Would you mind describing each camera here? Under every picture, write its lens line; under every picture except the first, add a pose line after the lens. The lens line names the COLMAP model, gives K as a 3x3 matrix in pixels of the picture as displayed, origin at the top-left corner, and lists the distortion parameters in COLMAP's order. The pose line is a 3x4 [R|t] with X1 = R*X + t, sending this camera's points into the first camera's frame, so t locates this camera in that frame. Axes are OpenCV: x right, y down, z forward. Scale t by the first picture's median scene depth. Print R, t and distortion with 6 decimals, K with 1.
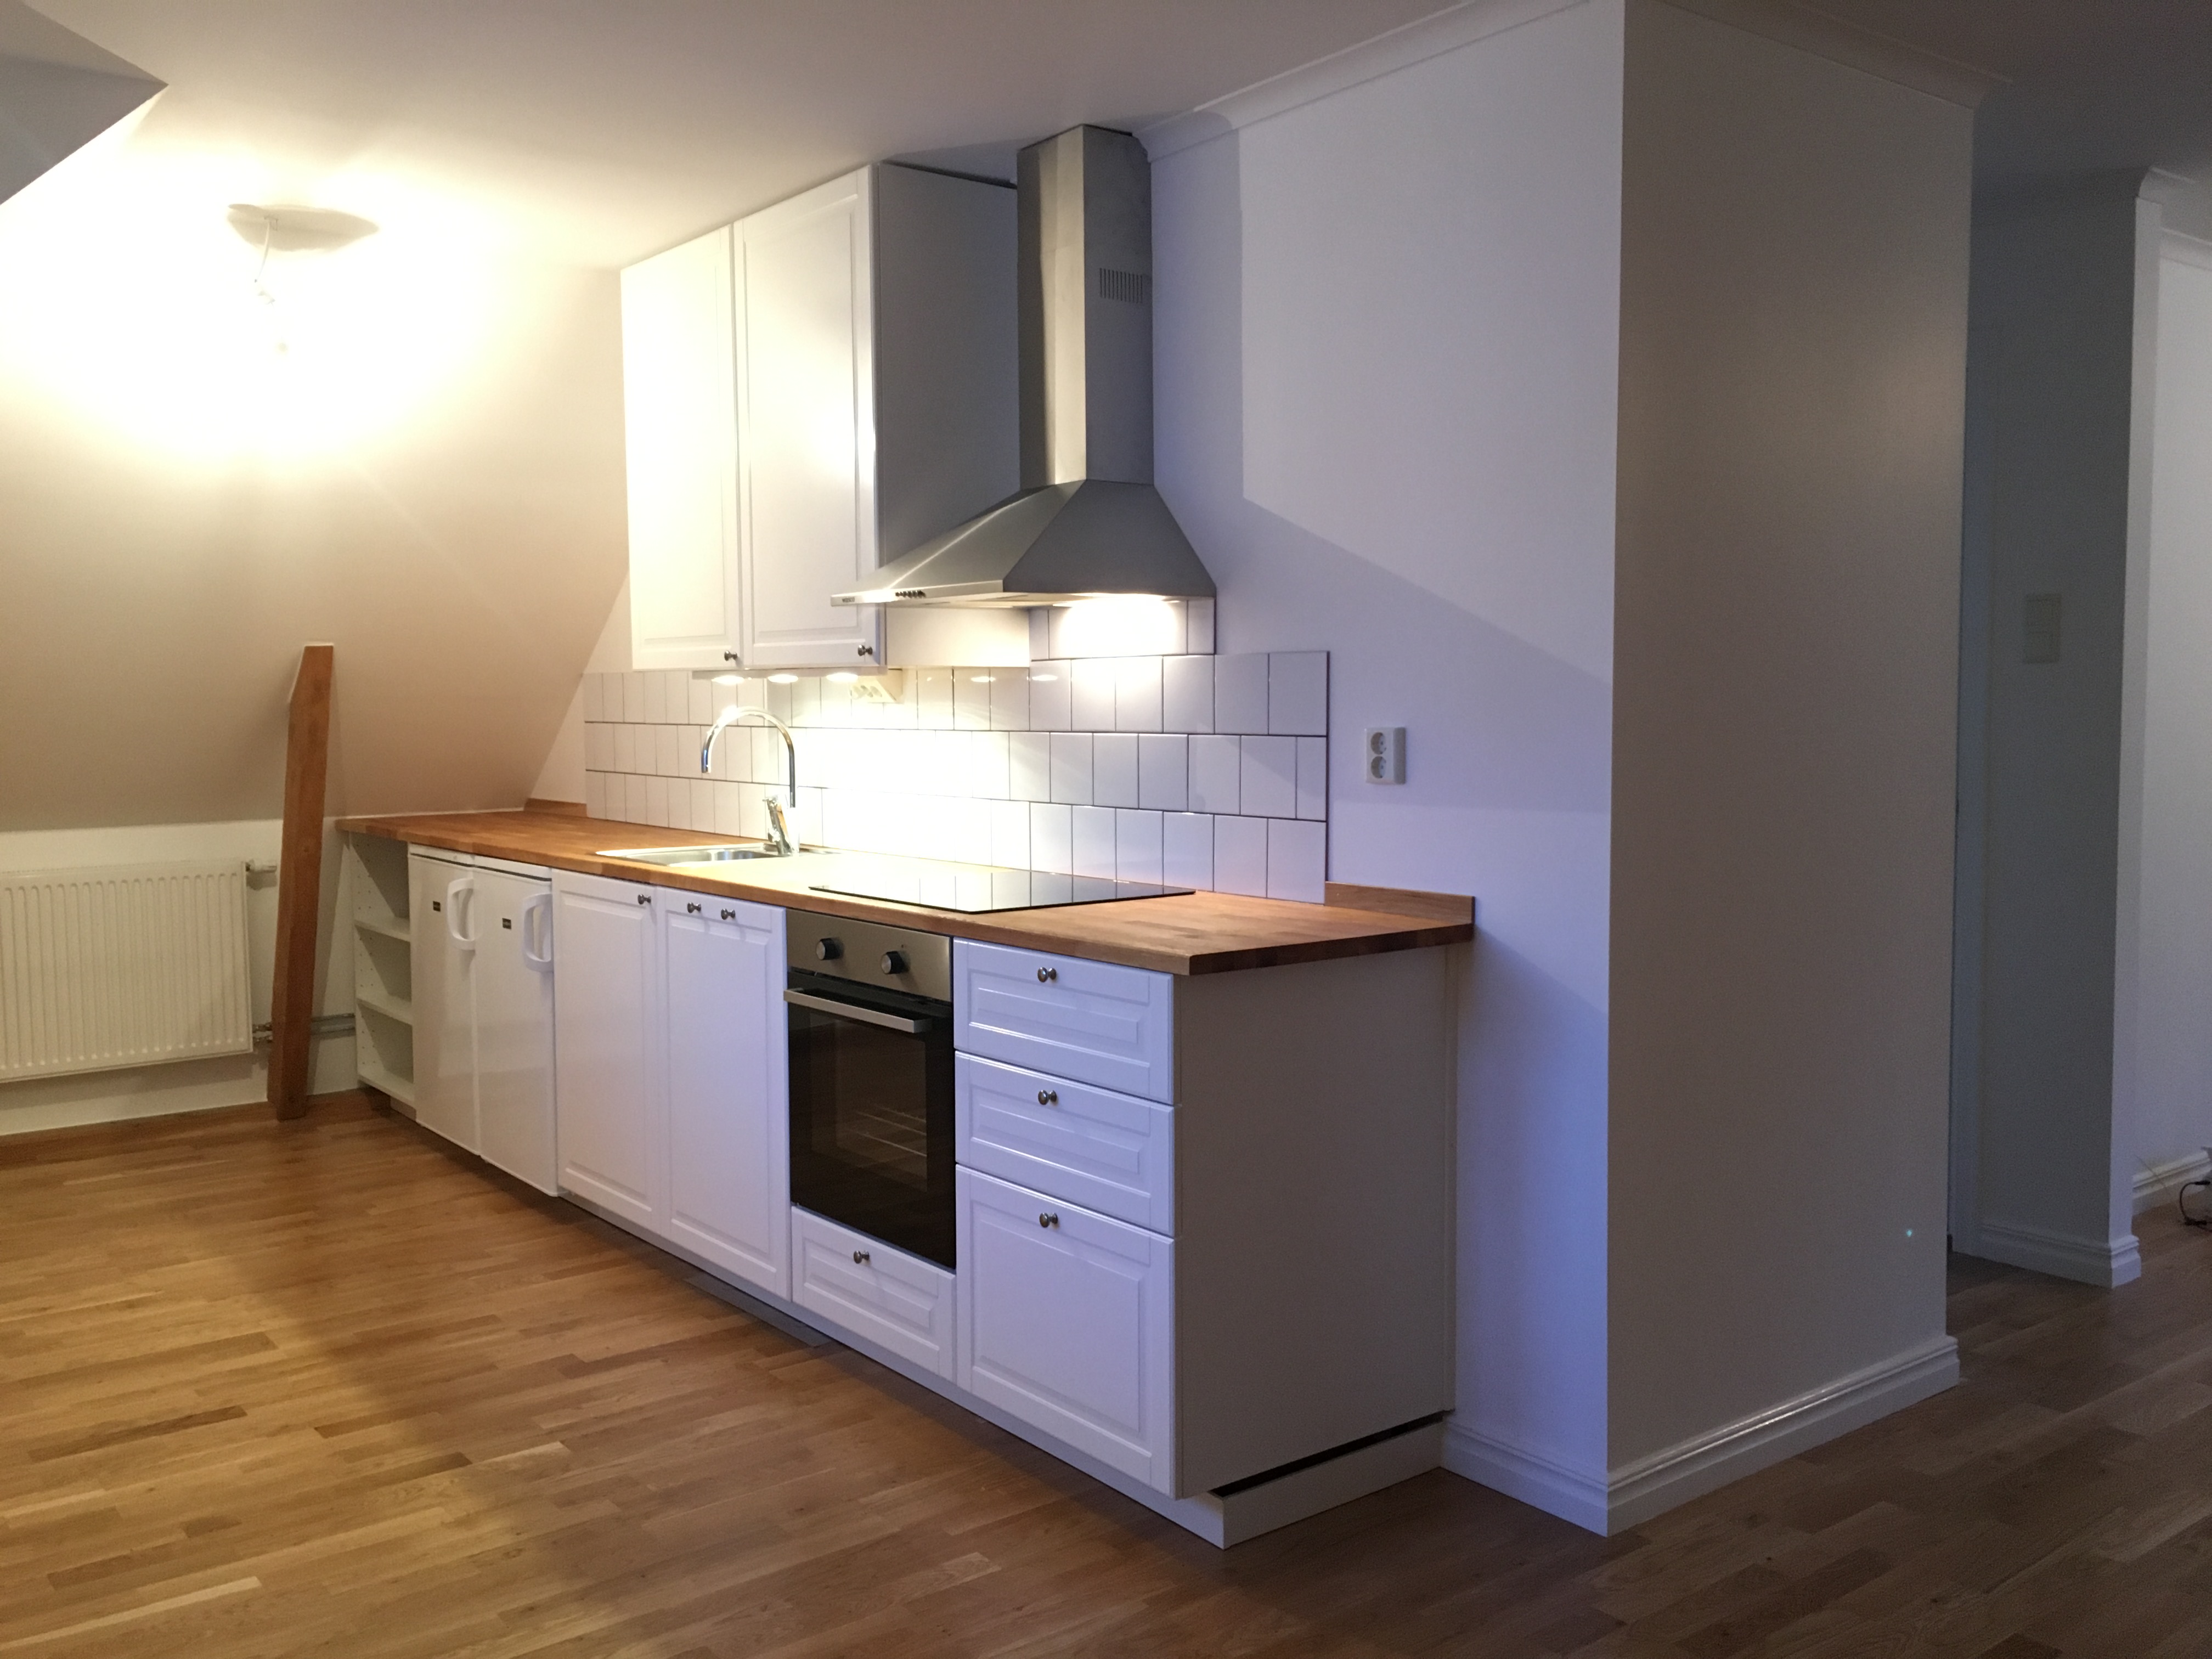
lens RADIAL K [[1886.4, 0, 1106.0], [0, 1886.4, 829.5], [0, 0, 1]] dist [0.011011, -0.011708]
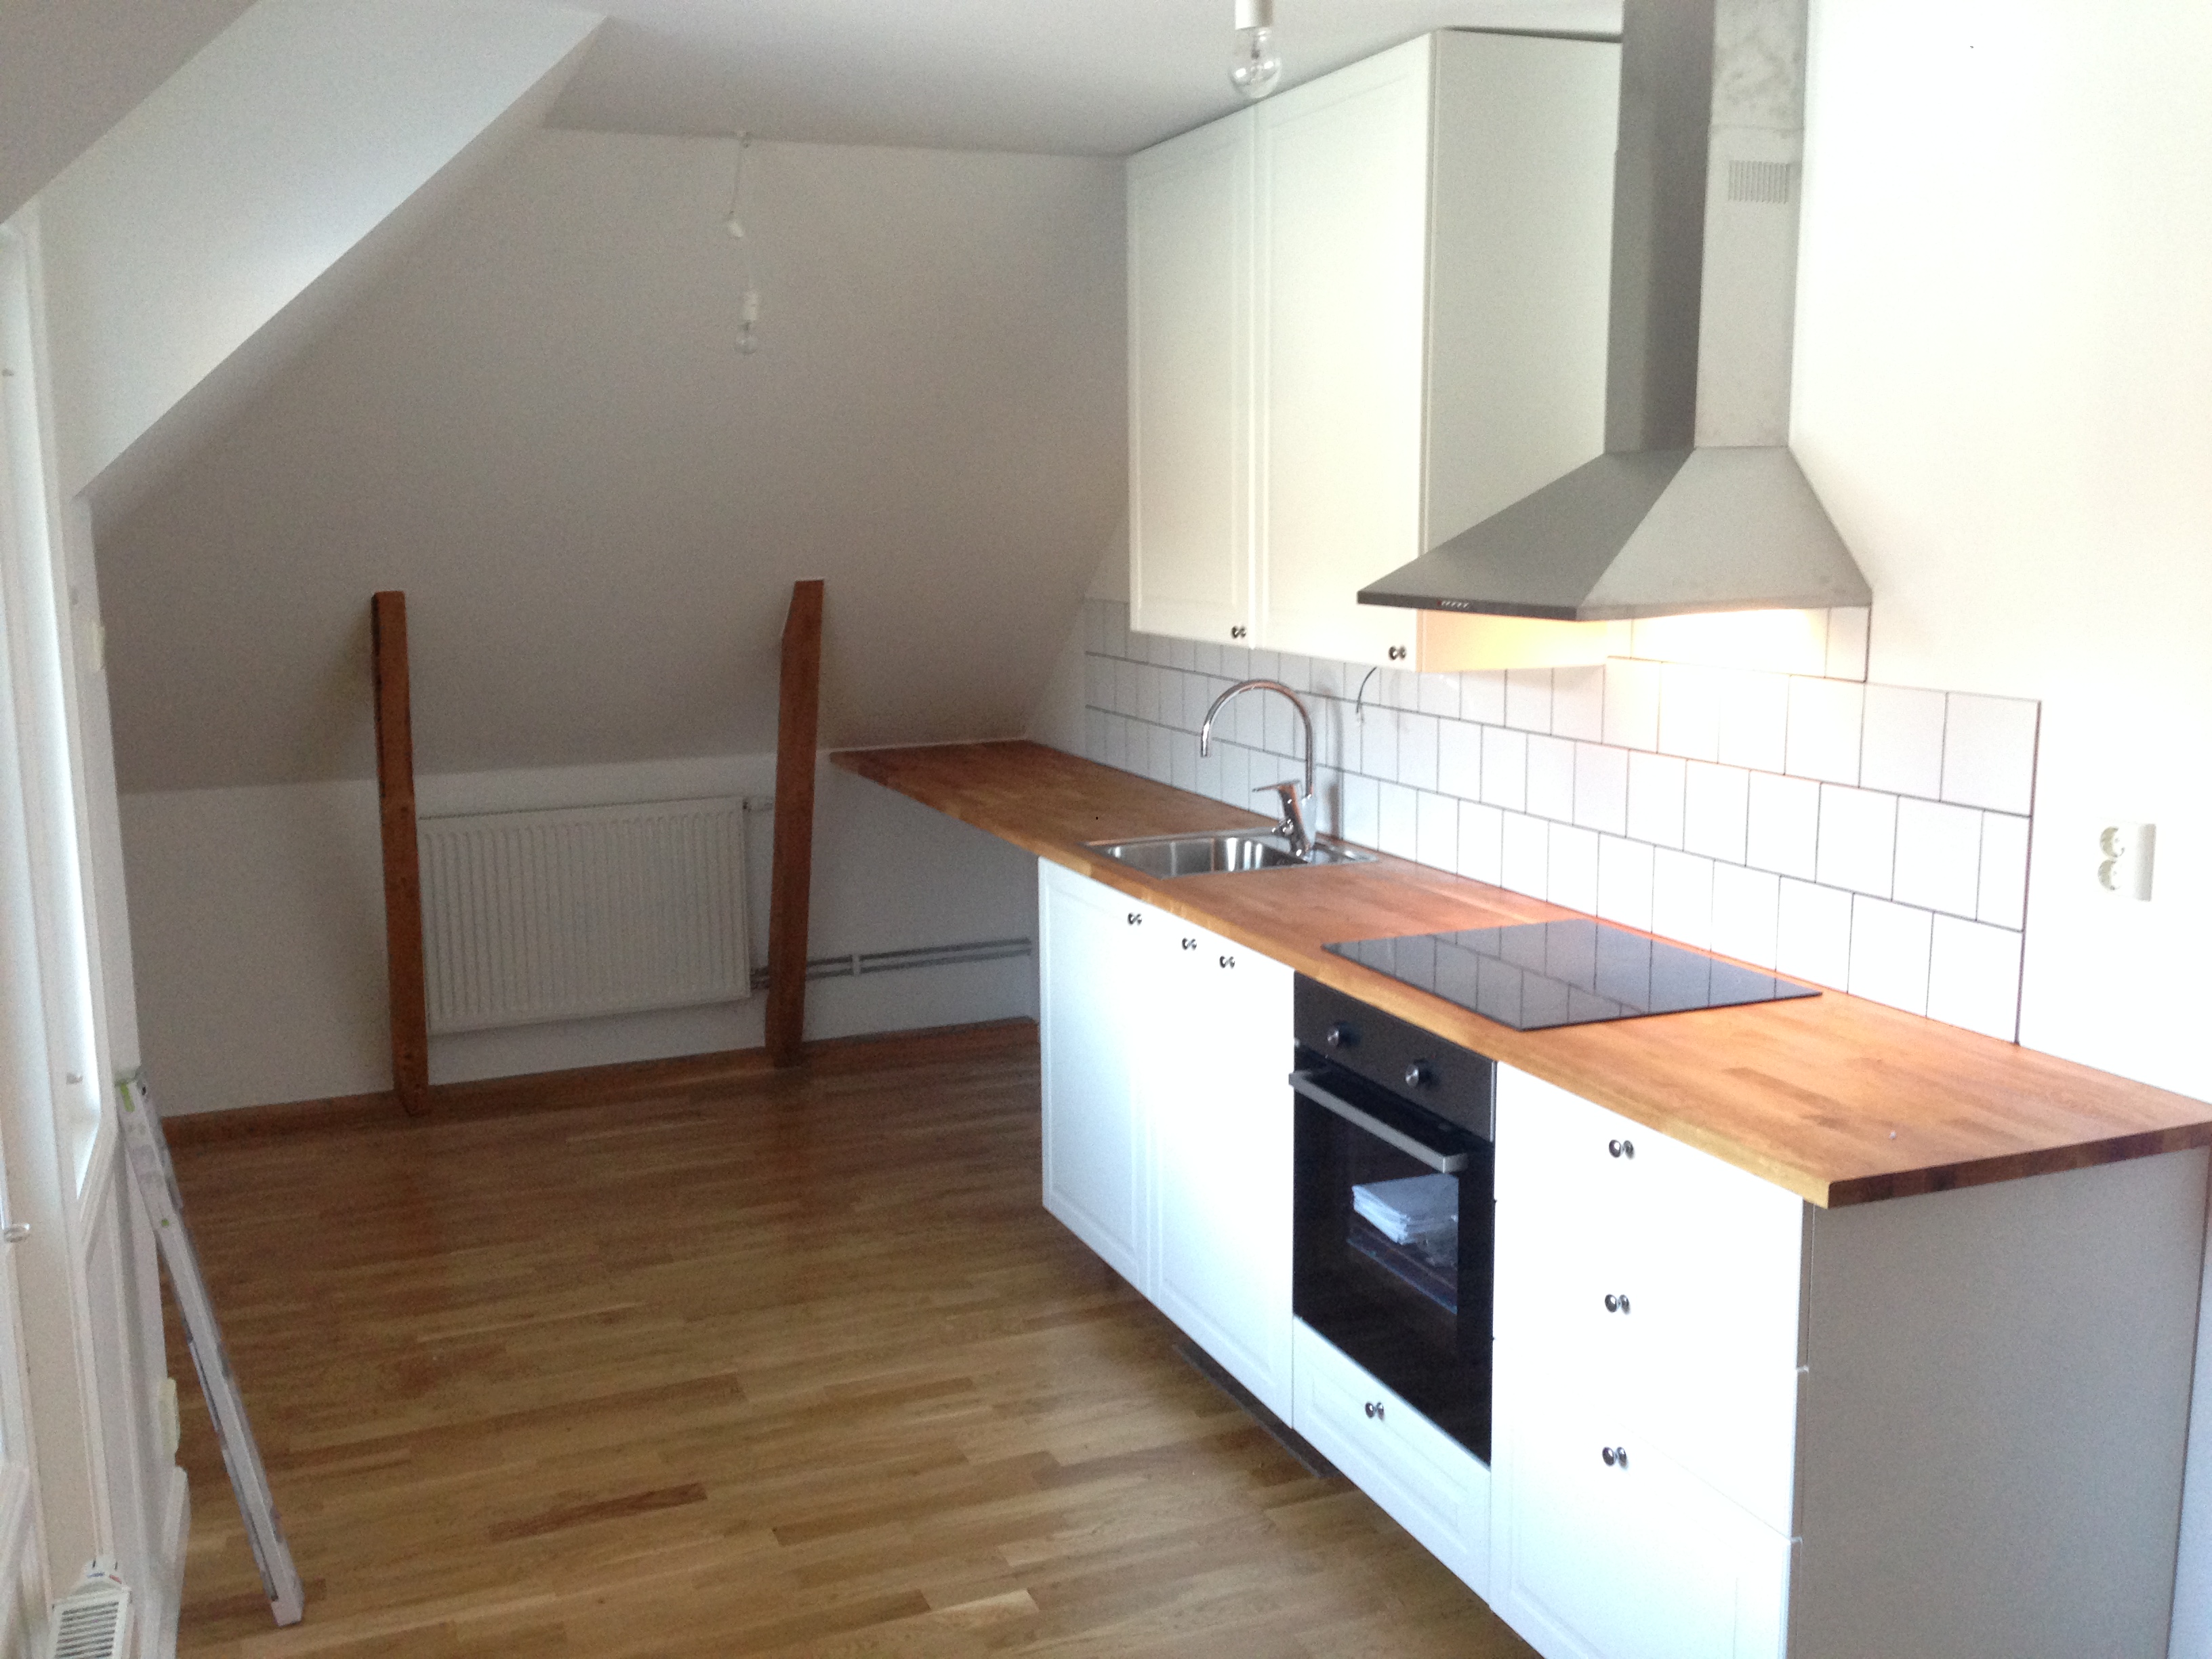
lens RADIAL K [[1976.9, 0, 1116.0], [0, 1976.9, 853.1], [0, 0, 1]] dist [0.059893, -0.008077]
pose [[0.964420, 0.039333, -0.261434, -0.019667], [-0.010547, 0.993808, 0.110611, -0.110036], [0.264166, -0.103918, 0.958863, 0.149893]]
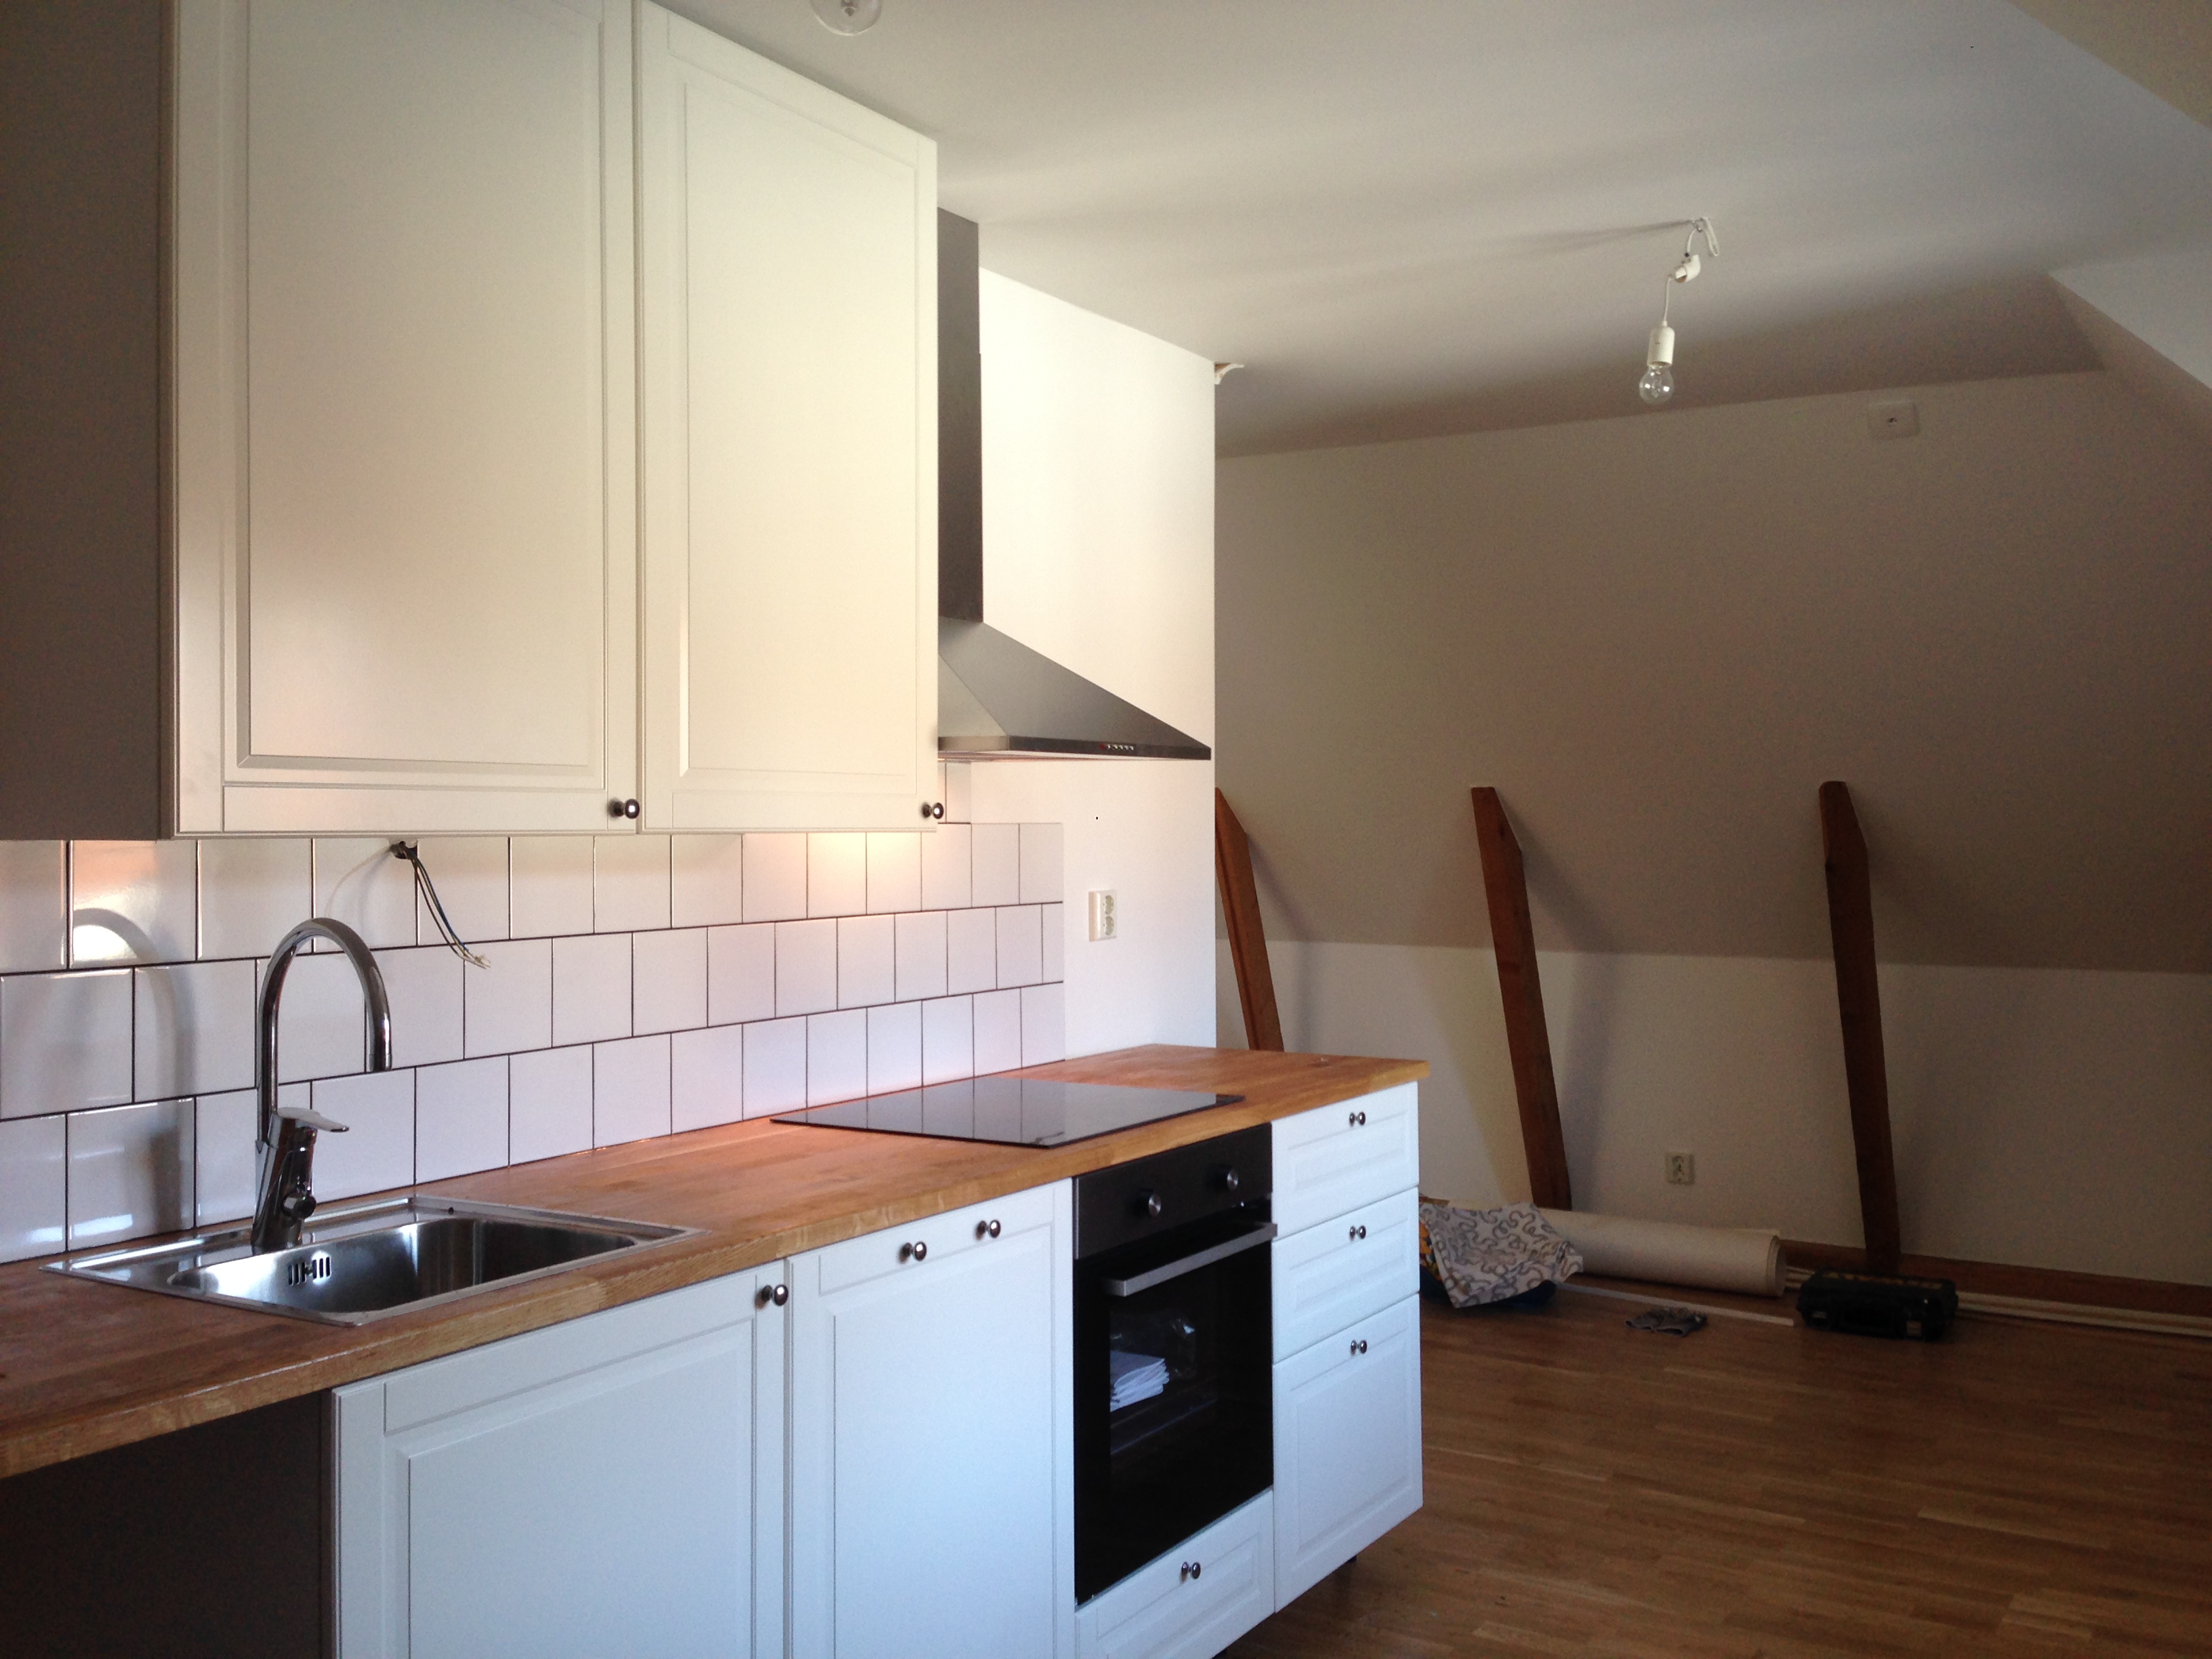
lens RADIAL K [[1976.9, 0, 1116.0], [0, 1976.9, 853.1], [0, 0, 1]] dist [0.059893, -0.008077]
pose [[-0.339295, -0.008028, 0.940646, -0.892898], [0.069157, 0.997045, 0.033455, -0.106614], [-0.938134, 0.076403, -0.337737, 1.261235]]
